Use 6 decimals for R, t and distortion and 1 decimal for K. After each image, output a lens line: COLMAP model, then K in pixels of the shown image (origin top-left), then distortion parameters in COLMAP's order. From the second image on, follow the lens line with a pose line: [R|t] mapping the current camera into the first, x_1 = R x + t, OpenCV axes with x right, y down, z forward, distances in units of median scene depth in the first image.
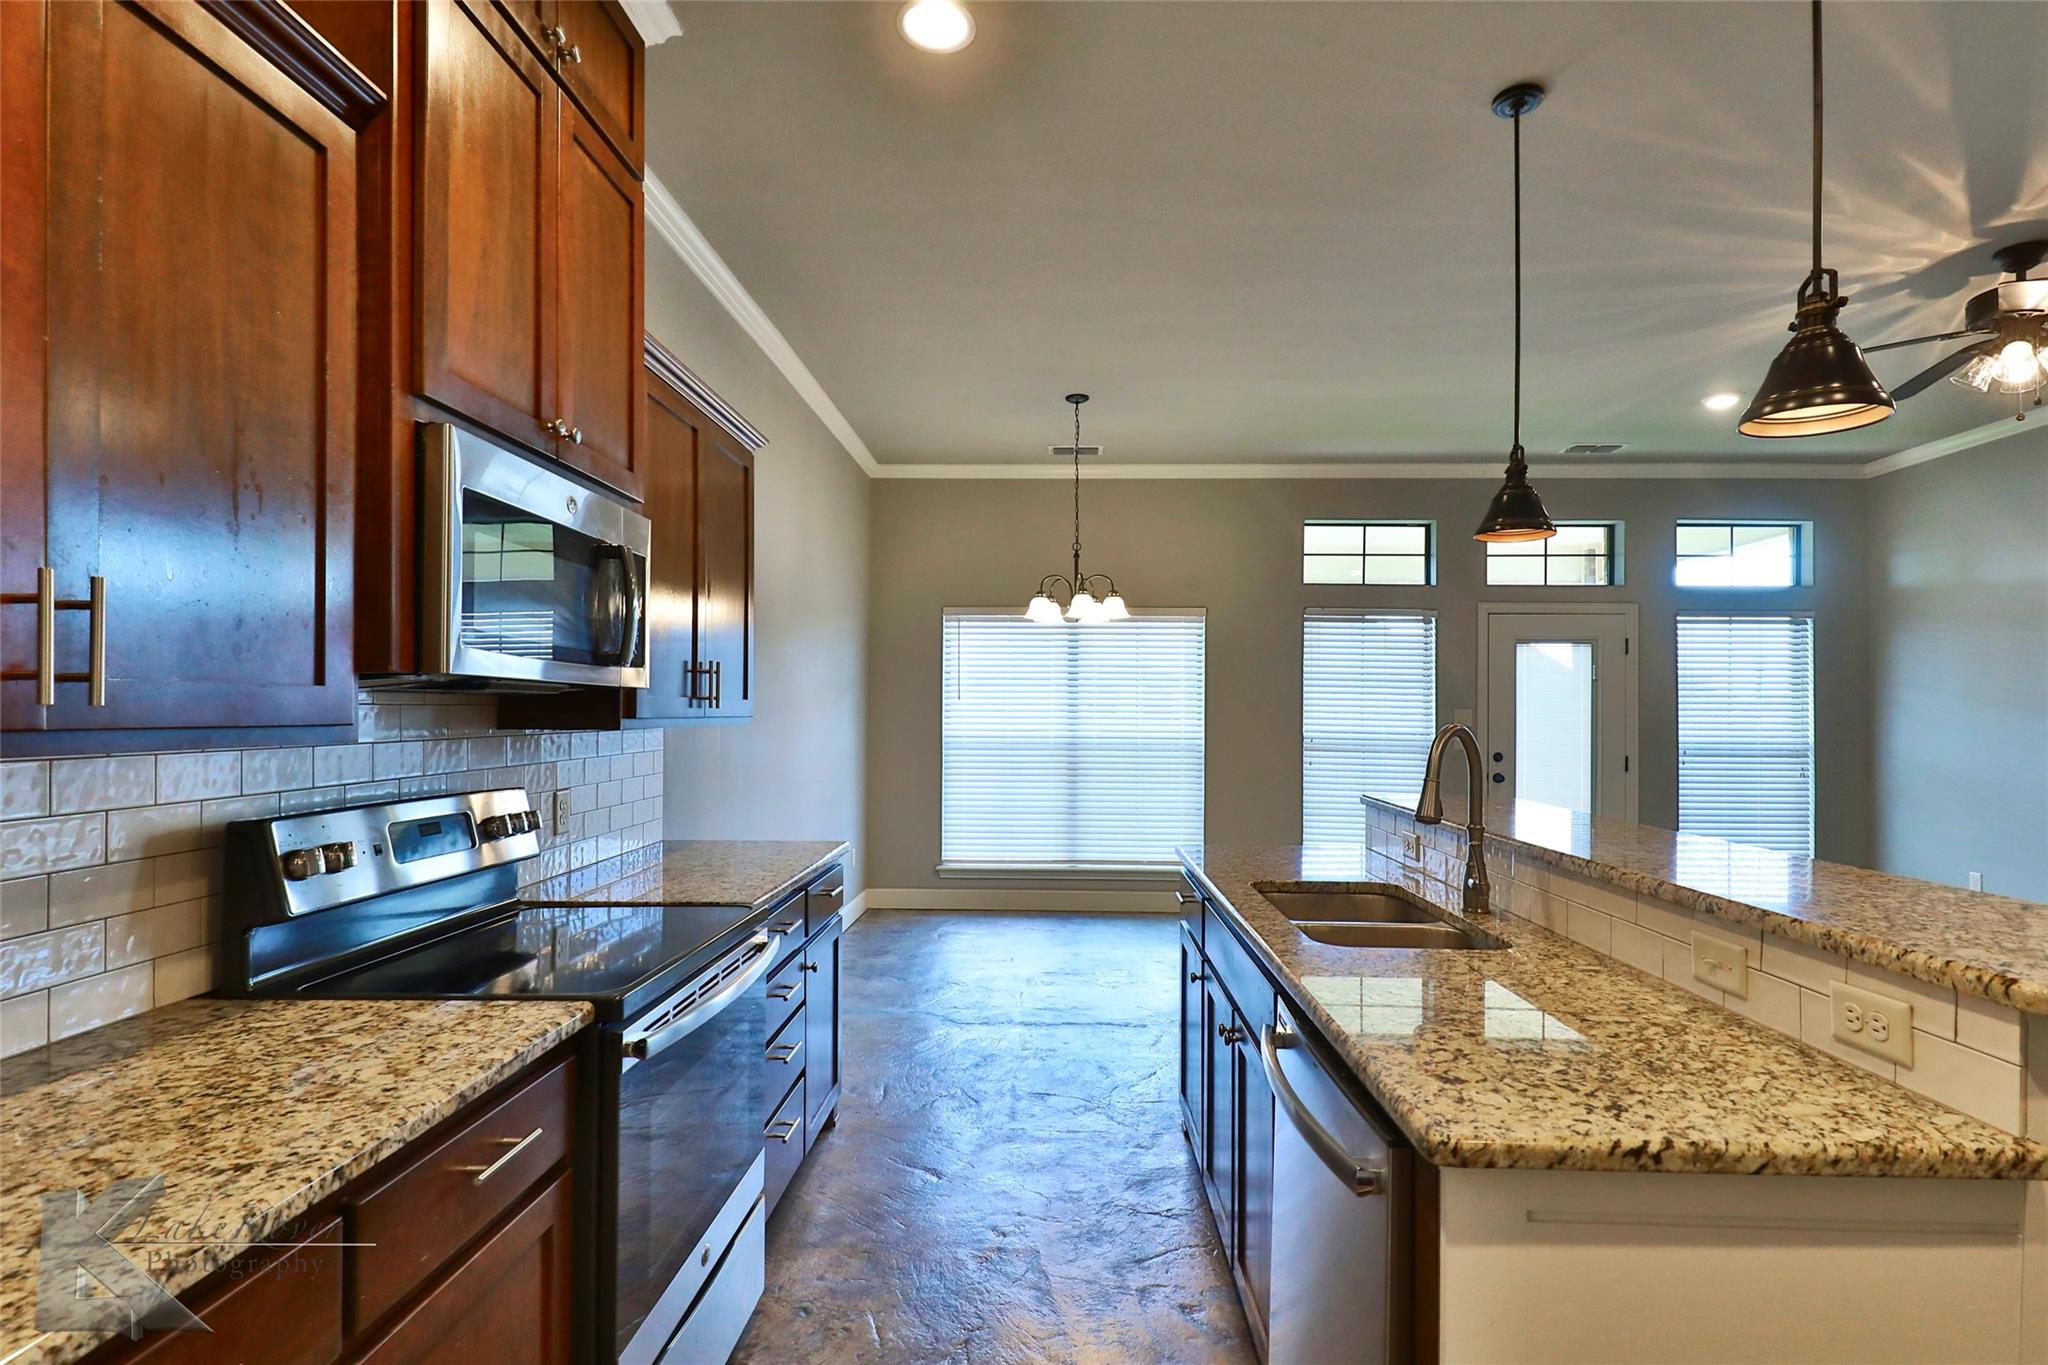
lens RADIAL K [[979.7, 0, 1039.3], [0, 979.7, 696.5], [0, 0, 1]] dist [0.012798, -0.005837]
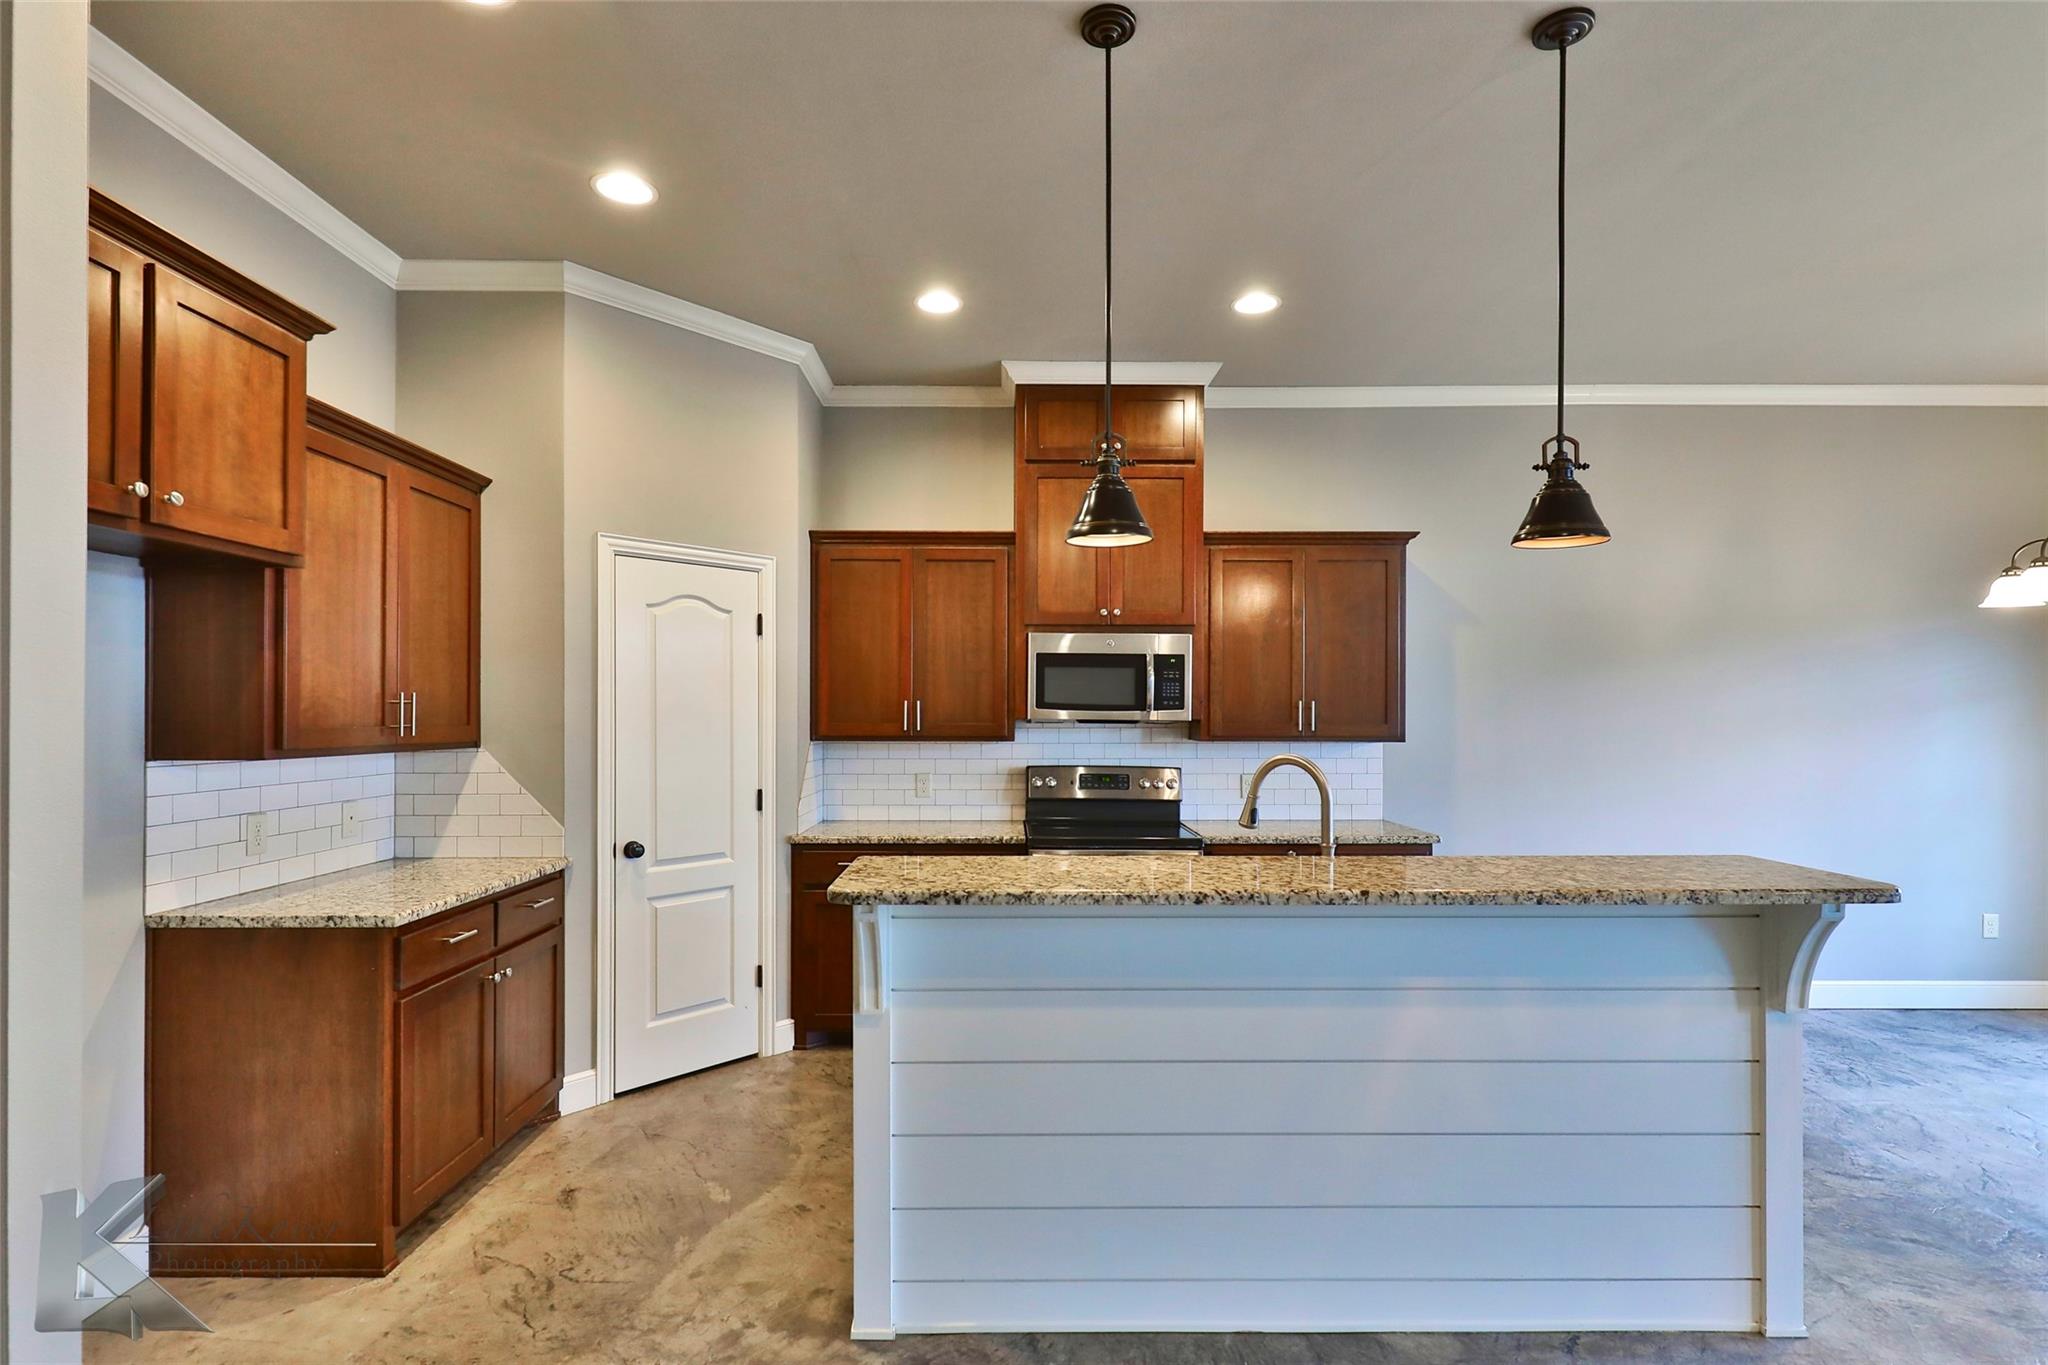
lens RADIAL K [[979.7, 0, 1009.2], [0, 979.7, 708.9], [0, 0, 1]] dist [0.012798, -0.005837]
pose [[0.026726, -0.007332, -0.999616, 0.533855], [0.012334, 0.999899, -0.007004, -0.007717], [0.999567, -0.012142, 0.026814, 0.201216]]
